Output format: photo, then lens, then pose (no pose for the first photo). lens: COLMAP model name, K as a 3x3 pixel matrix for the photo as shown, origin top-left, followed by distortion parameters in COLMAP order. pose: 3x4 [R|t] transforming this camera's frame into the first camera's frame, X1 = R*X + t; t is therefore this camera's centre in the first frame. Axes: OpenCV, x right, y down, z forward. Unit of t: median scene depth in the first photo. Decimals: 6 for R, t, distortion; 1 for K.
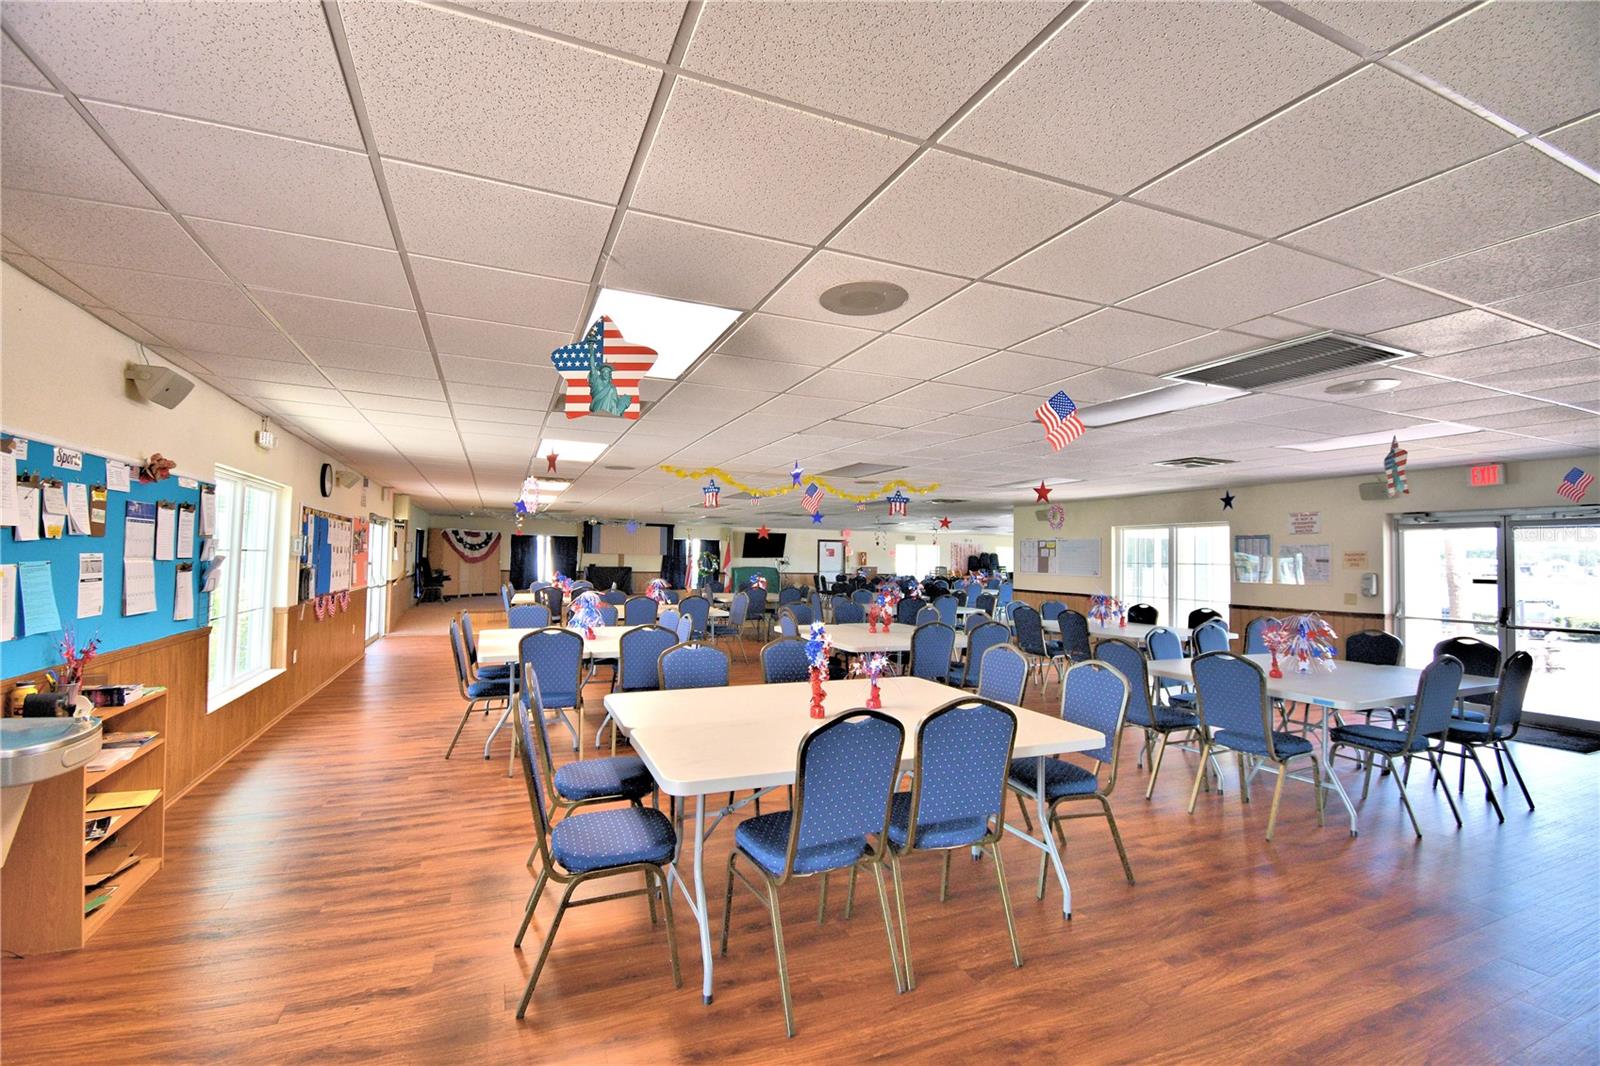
lens RADIAL K [[706.8, 0, 799.8], [0, 706.8, 538.1], [0, 0, 1]] dist [0.003915, -0.000754]
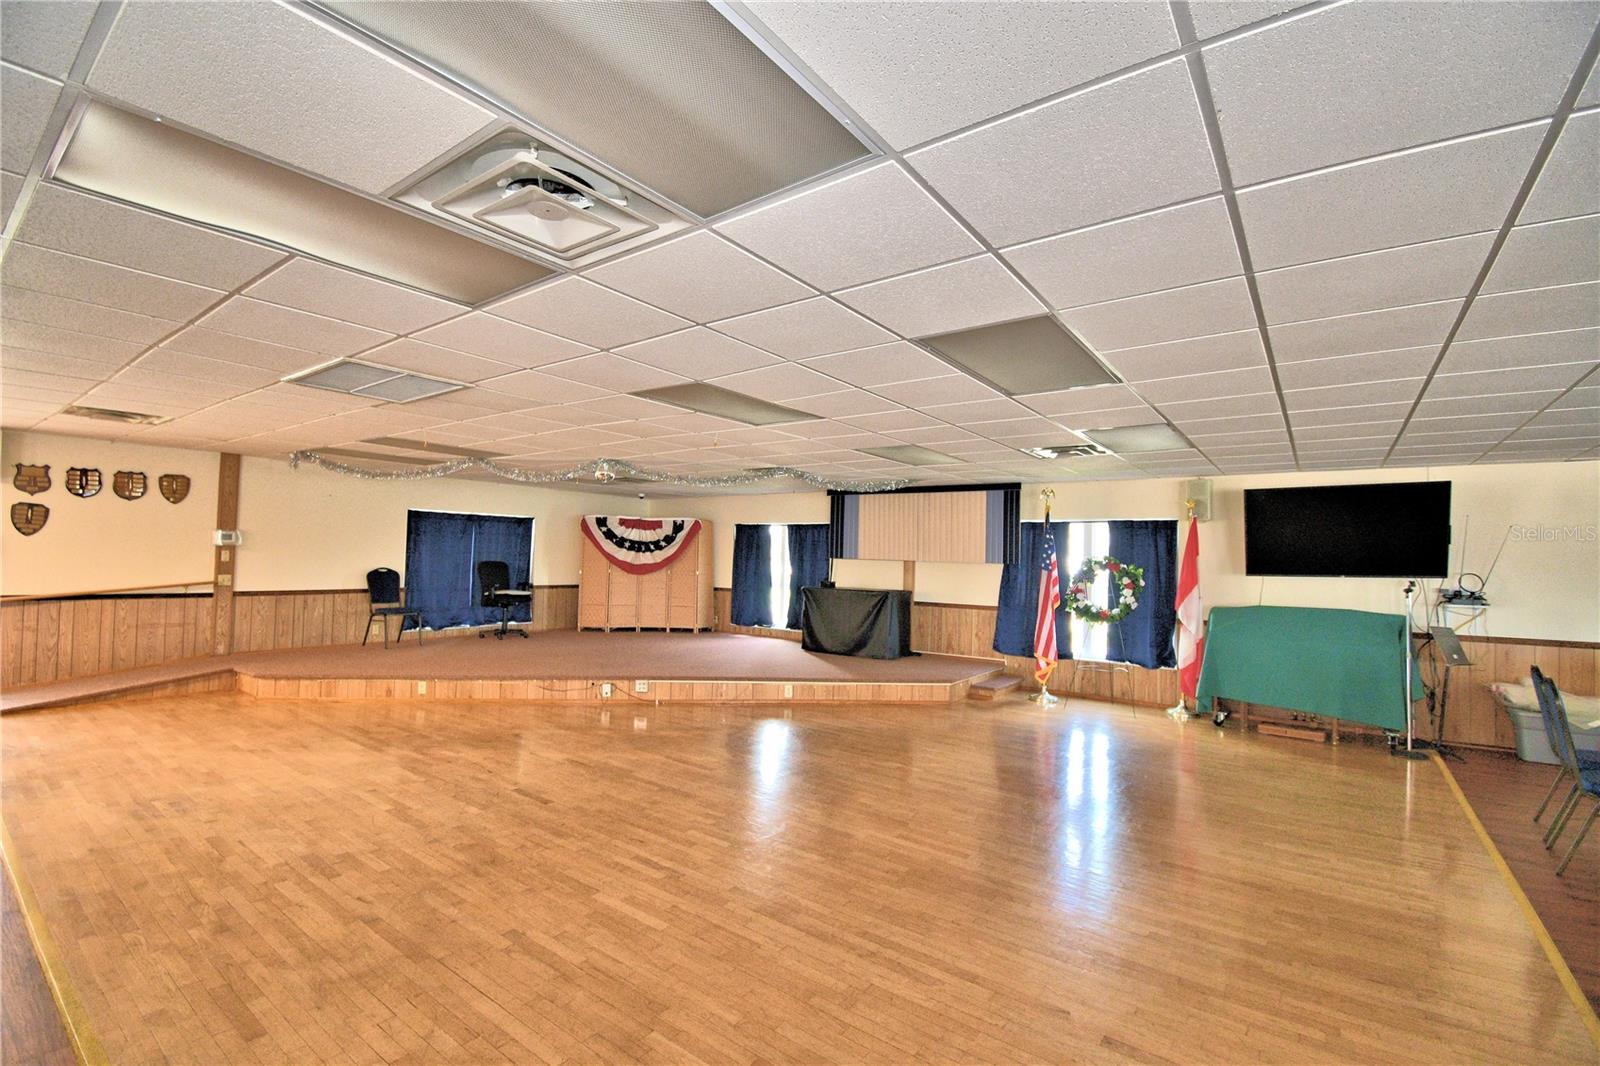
lens RADIAL K [[706.8, 0, 789.6], [0, 706.8, 535.0], [0, 0, 1]] dist [0.003915, -0.000754]
pose [[0.478252, -0.029629, -0.877723, 0.095685], [0.009963, 0.999549, -0.028313, 0.019201], [0.878166, 0.004796, 0.478332, 0.759934]]
